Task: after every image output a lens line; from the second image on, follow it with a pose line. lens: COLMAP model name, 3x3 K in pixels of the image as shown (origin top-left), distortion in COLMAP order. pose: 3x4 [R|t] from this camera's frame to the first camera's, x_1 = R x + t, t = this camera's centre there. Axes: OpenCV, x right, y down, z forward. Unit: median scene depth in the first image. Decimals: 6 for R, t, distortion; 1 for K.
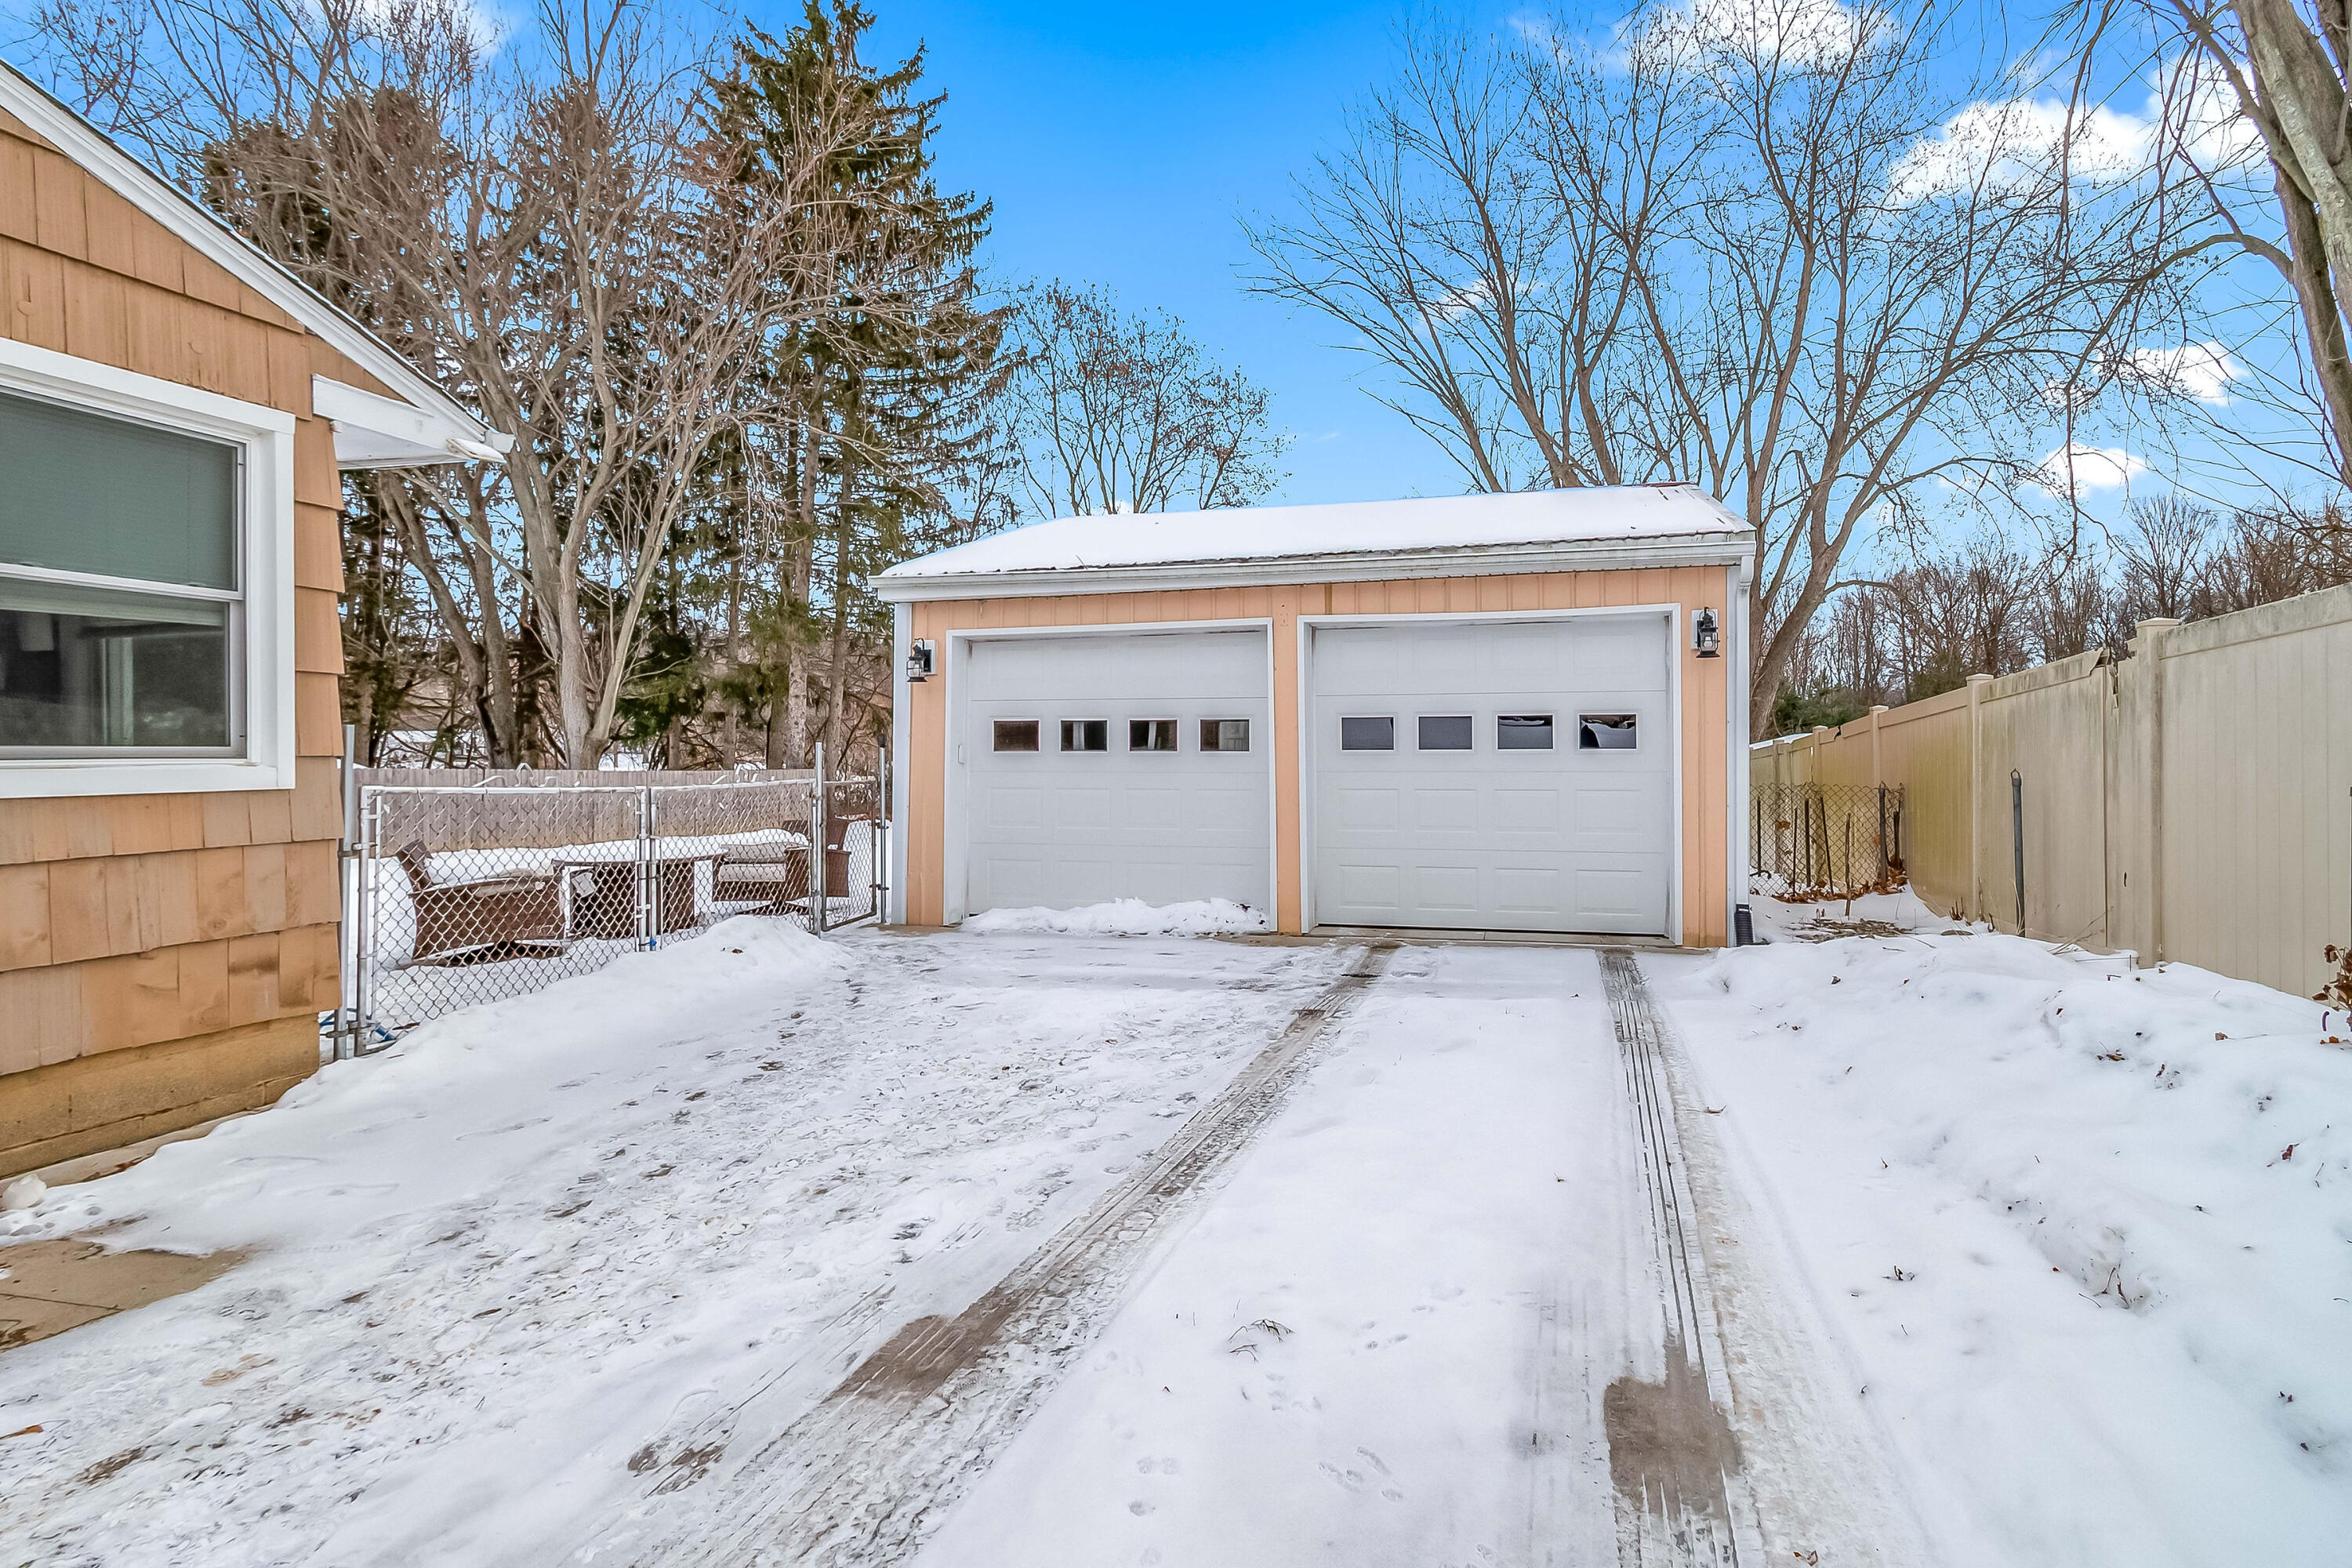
lens RADIAL K [[1042.1, 0, 1289.3], [0, 1042.1, 738.3], [0, 0, 1]] dist [0.005217, -0.005146]
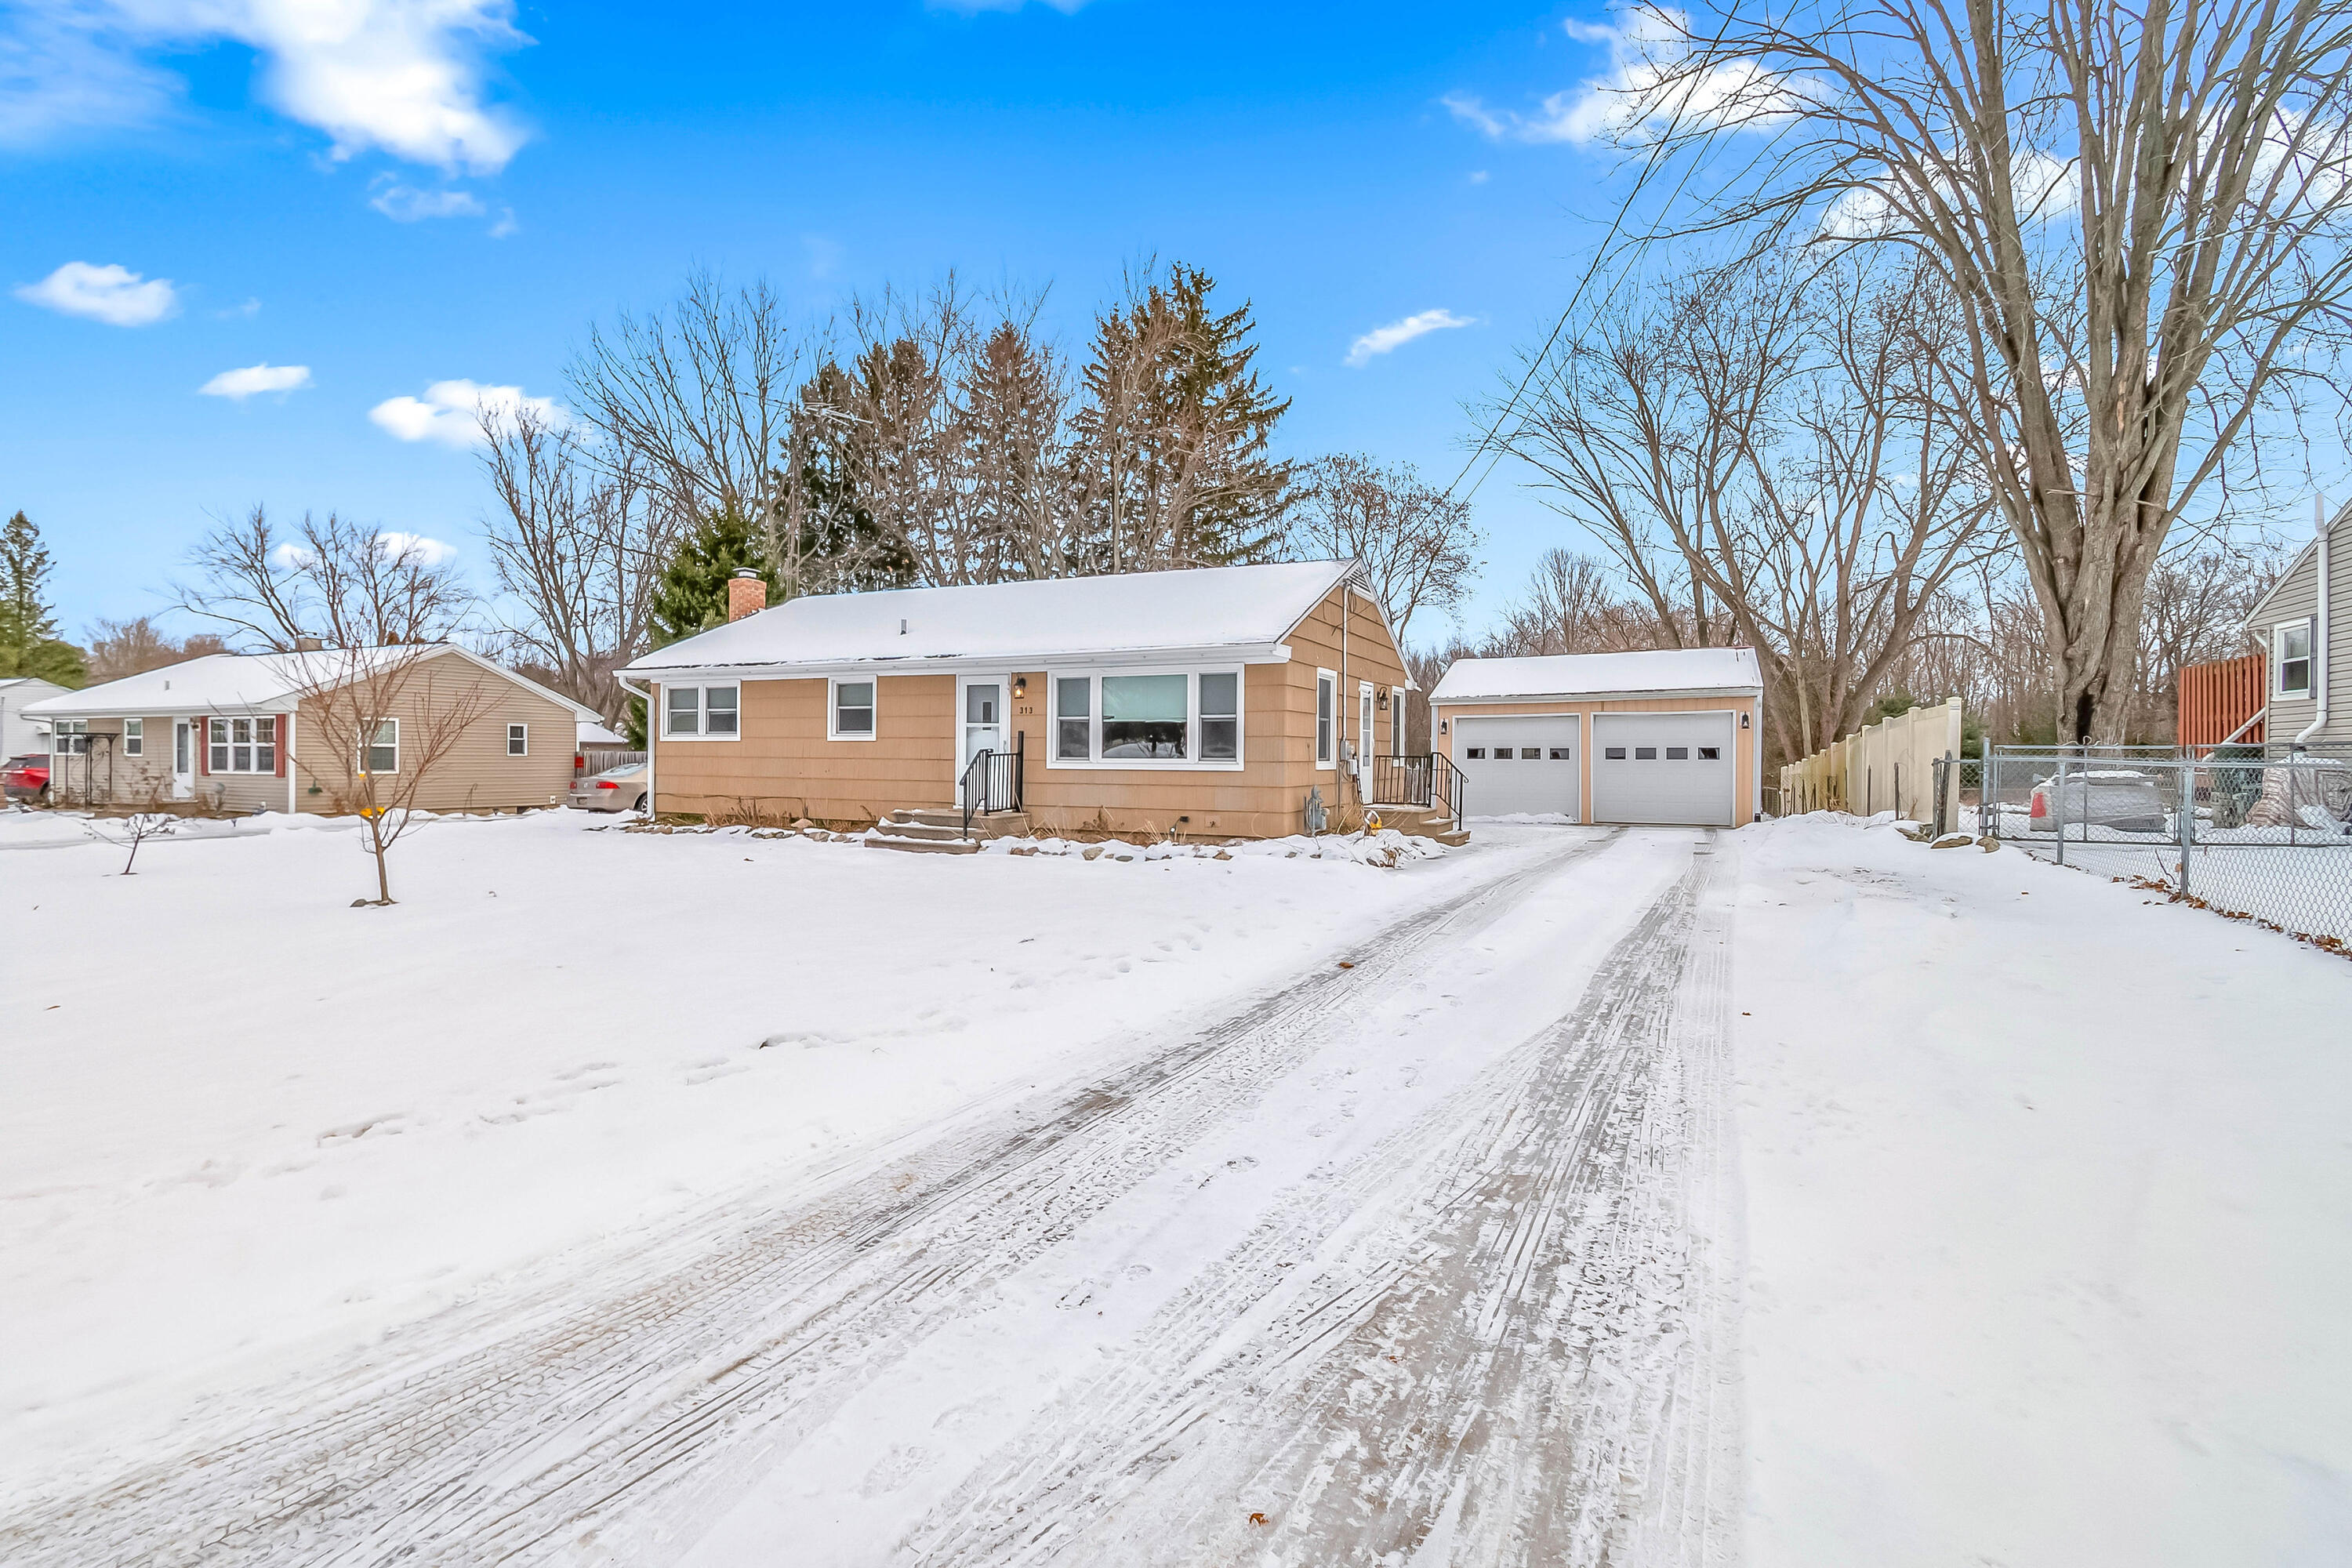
lens RADIAL K [[1042.1, 0, 1168.4], [0, 1042.1, 766.4], [0, 0, 1]] dist [0.005217, -0.005146]
pose [[0.977841, 0.008726, -0.209169, -0.495272], [-0.004758, 0.999799, 0.019466, -0.018914], [0.209297, -0.018040, 0.977686, -1.917598]]
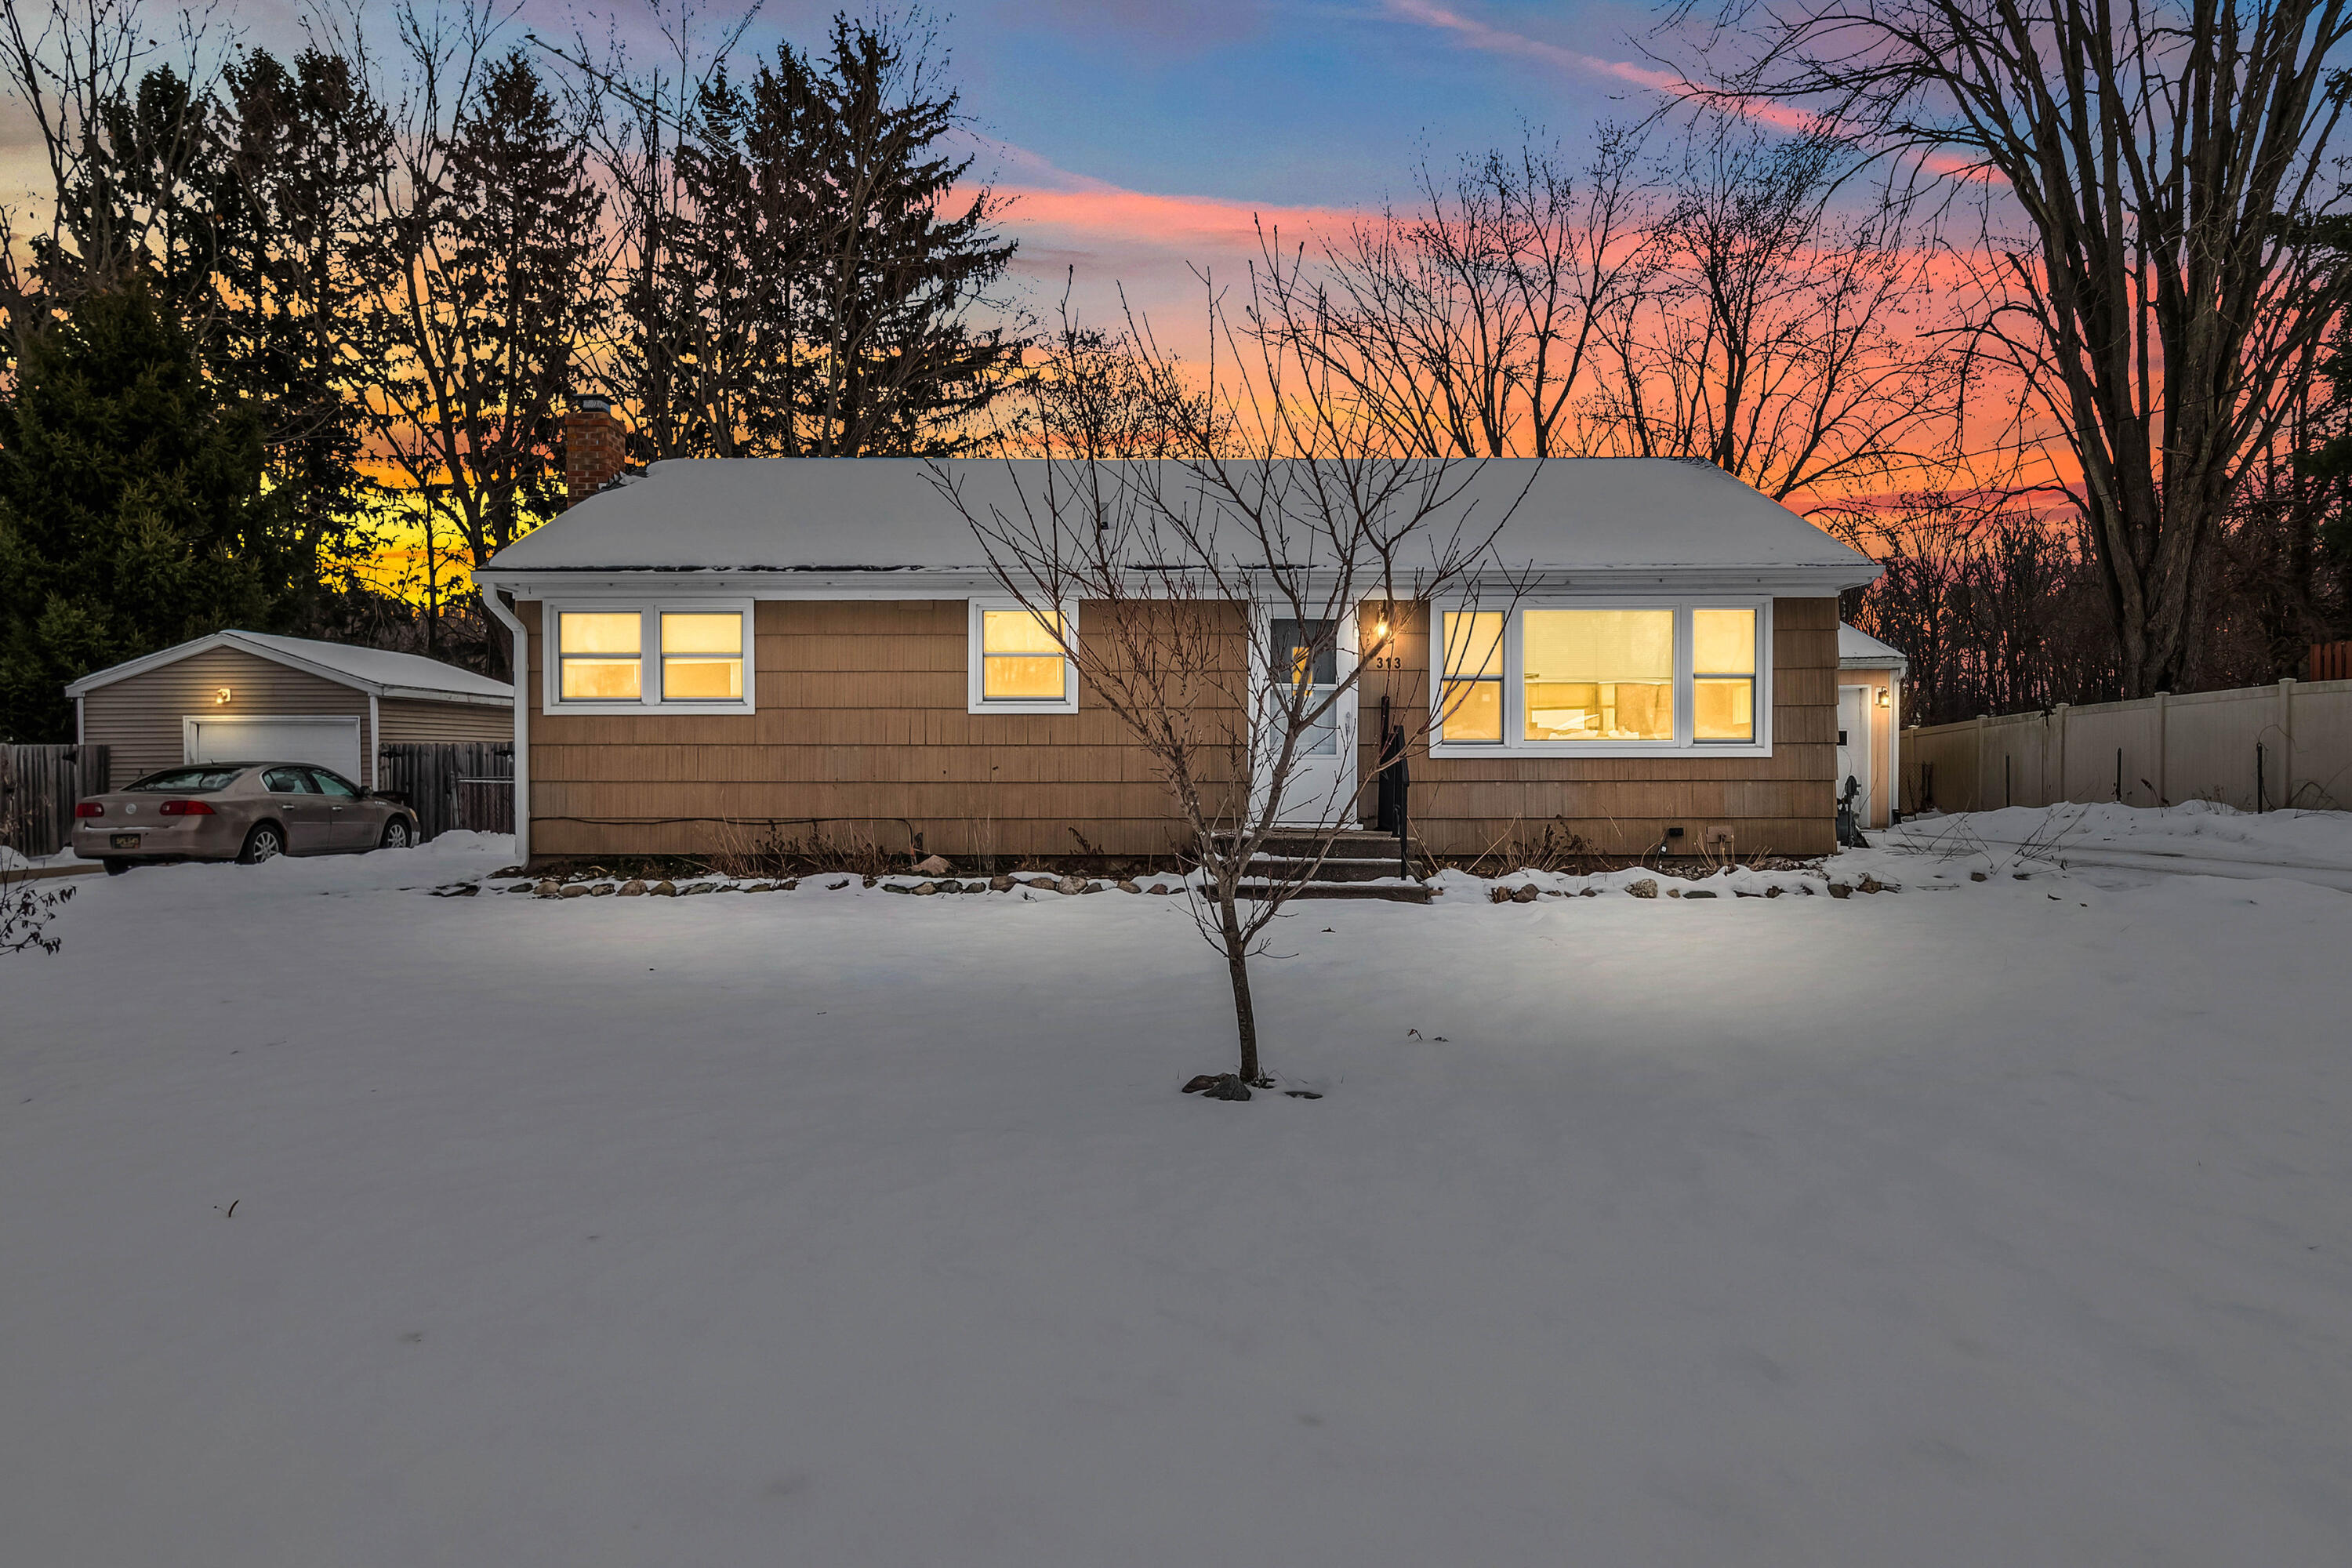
lens RADIAL K [[1405.0, 0, 1184.9], [0, 1405.0, 778.8], [0, 0, 1]] dist [-0.003135, 0.004959]
pose [[0.977935, -0.004356, 0.208864, -1.612318], [-0.001040, 0.999669, 0.025718, 0.003941], [-0.208907, -0.025367, 0.977606, -1.614577]]
